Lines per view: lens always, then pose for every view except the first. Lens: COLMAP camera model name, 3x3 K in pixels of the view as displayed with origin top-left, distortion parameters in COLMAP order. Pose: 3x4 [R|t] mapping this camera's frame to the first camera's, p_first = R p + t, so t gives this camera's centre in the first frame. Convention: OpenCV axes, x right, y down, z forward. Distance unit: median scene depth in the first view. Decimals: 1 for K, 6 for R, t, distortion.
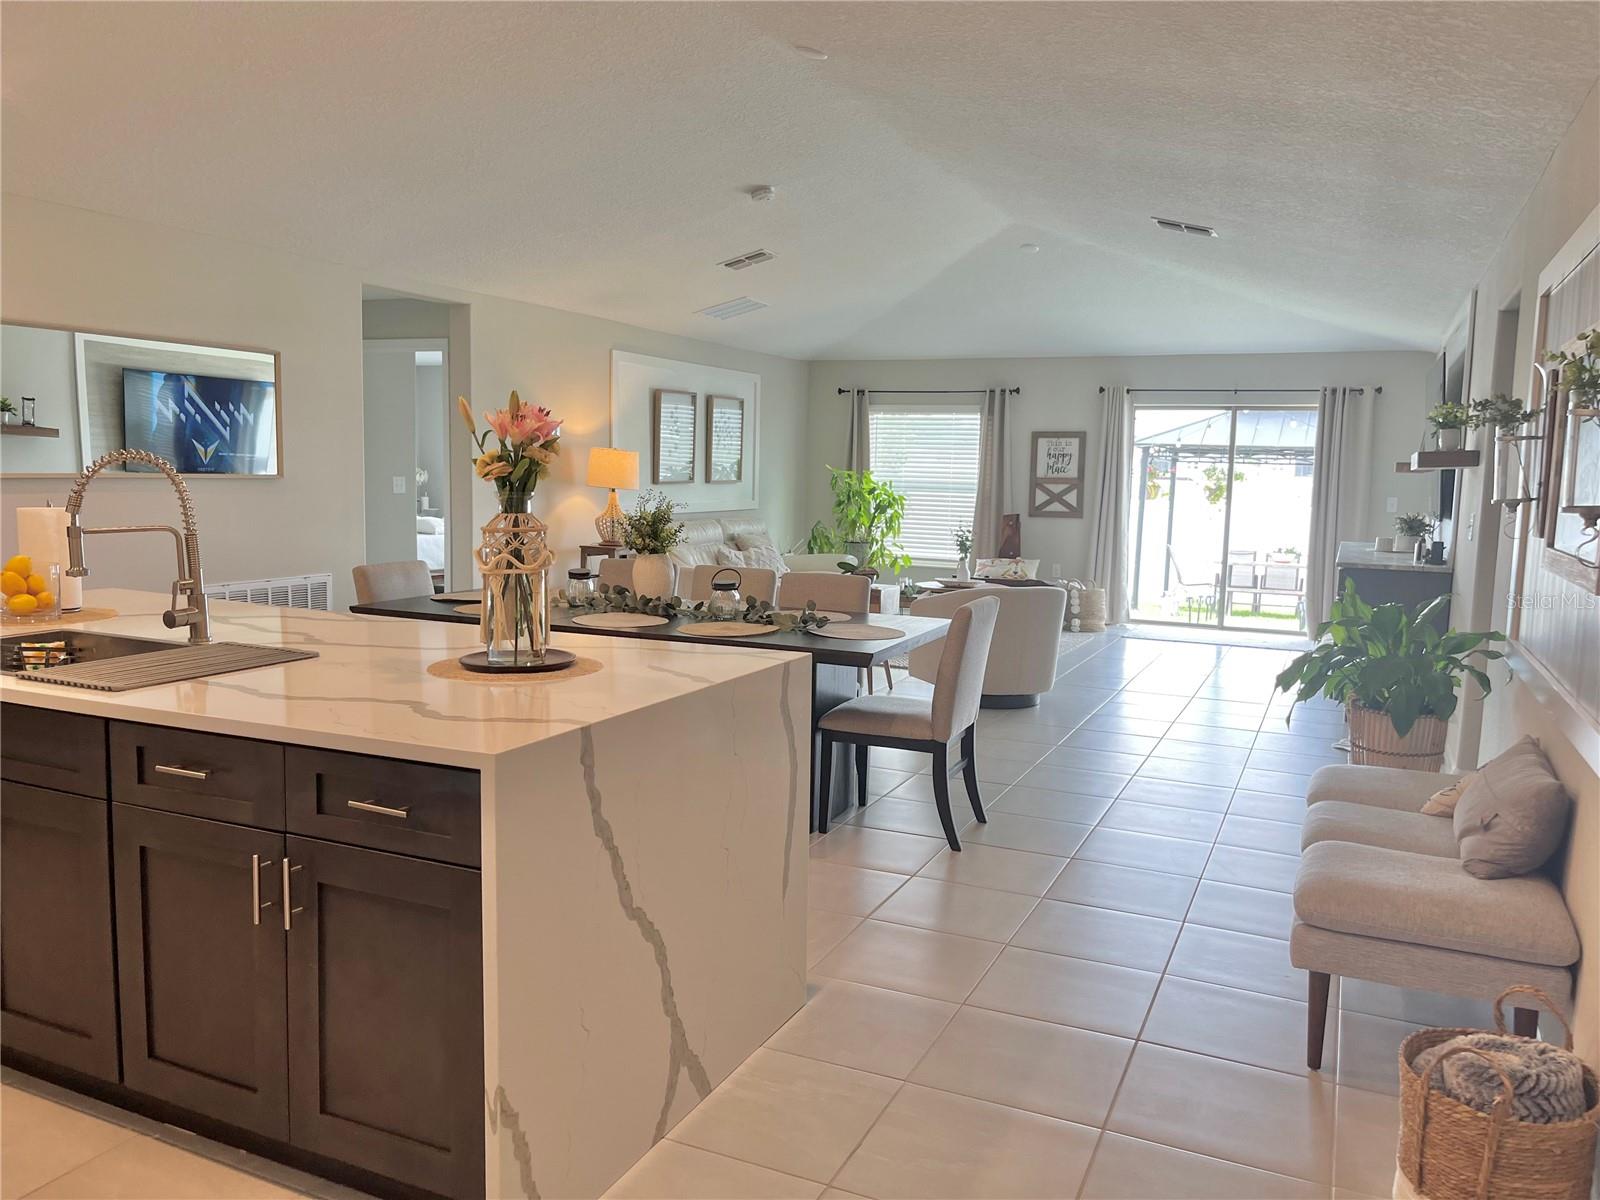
lens RADIAL K [[1219.4, 0, 807.8], [0, 1219.4, 608.6], [0, 0, 1]] dist [0.061193, -0.081667]
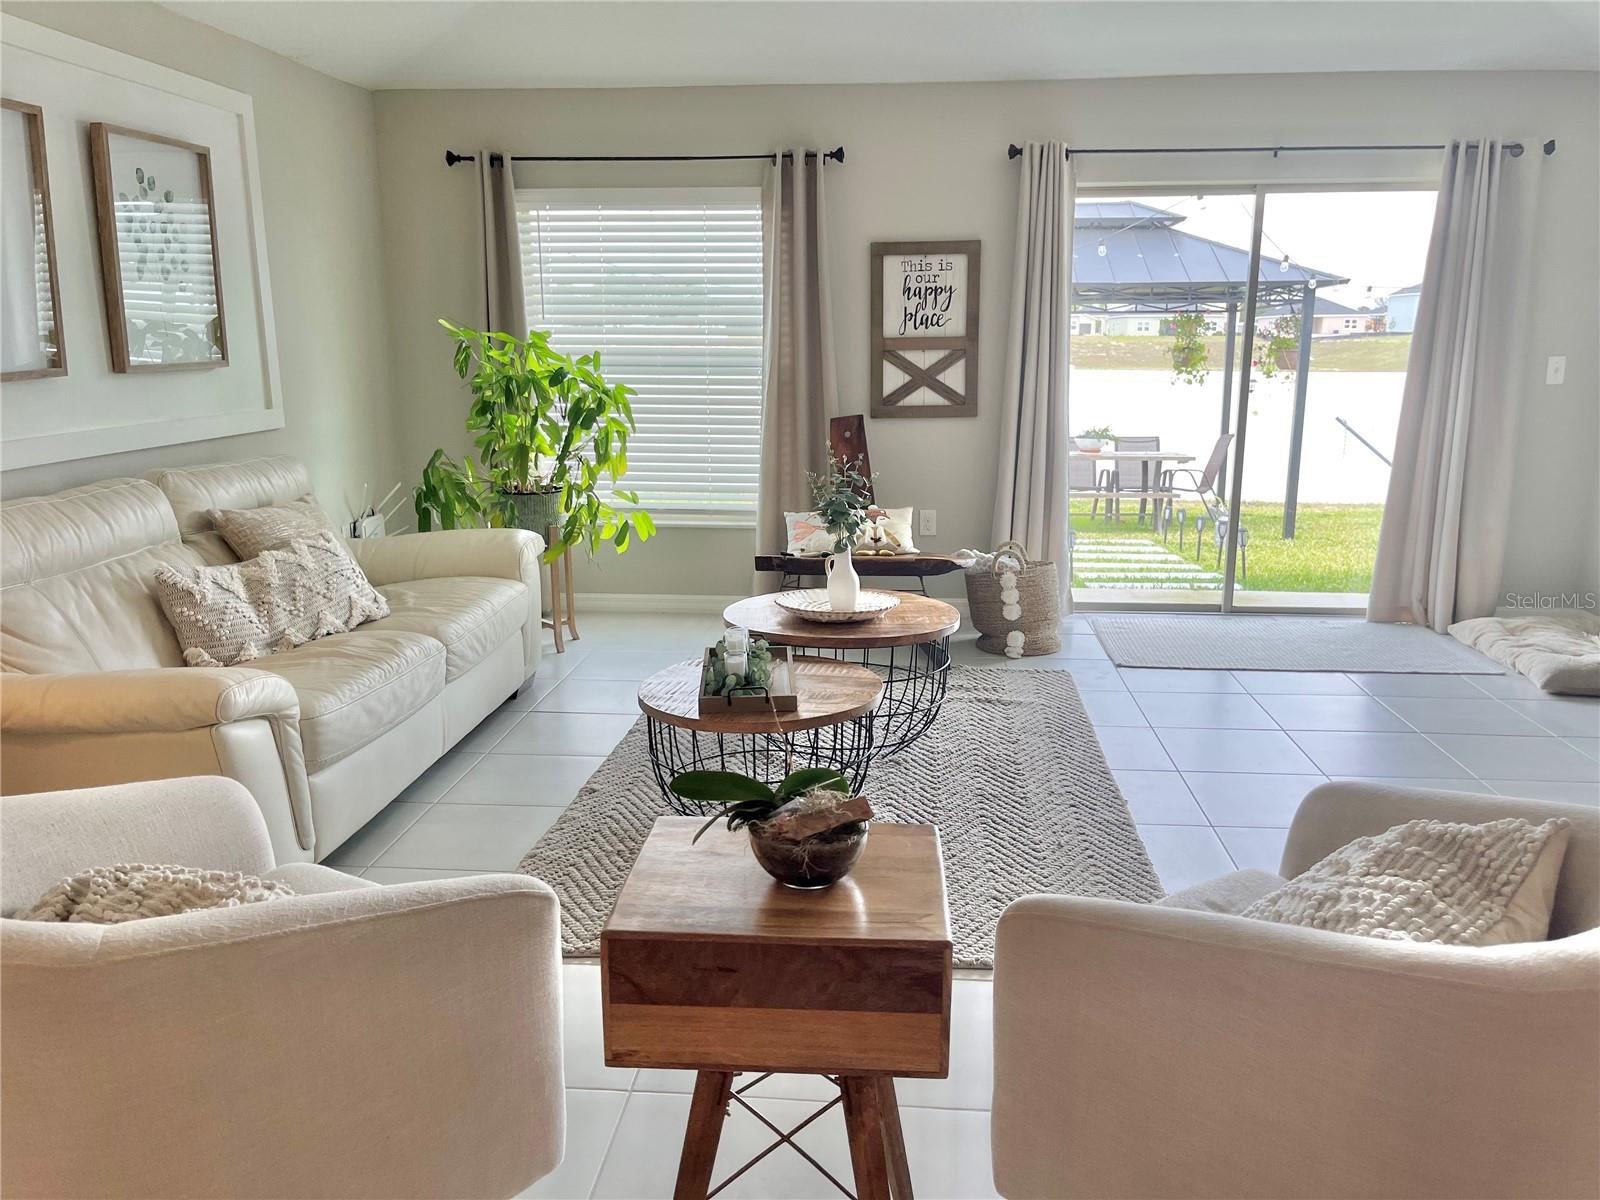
lens RADIAL K [[1219.4, 0, 799.4], [0, 1219.4, 596.0], [0, 0, 1]] dist [0.061193, -0.081667]
pose [[0.944003, -0.093794, 0.316325, -0.013459], [0.063135, 0.992377, 0.105840, -0.063223], [-0.323841, -0.079942, 0.942728, 0.583299]]
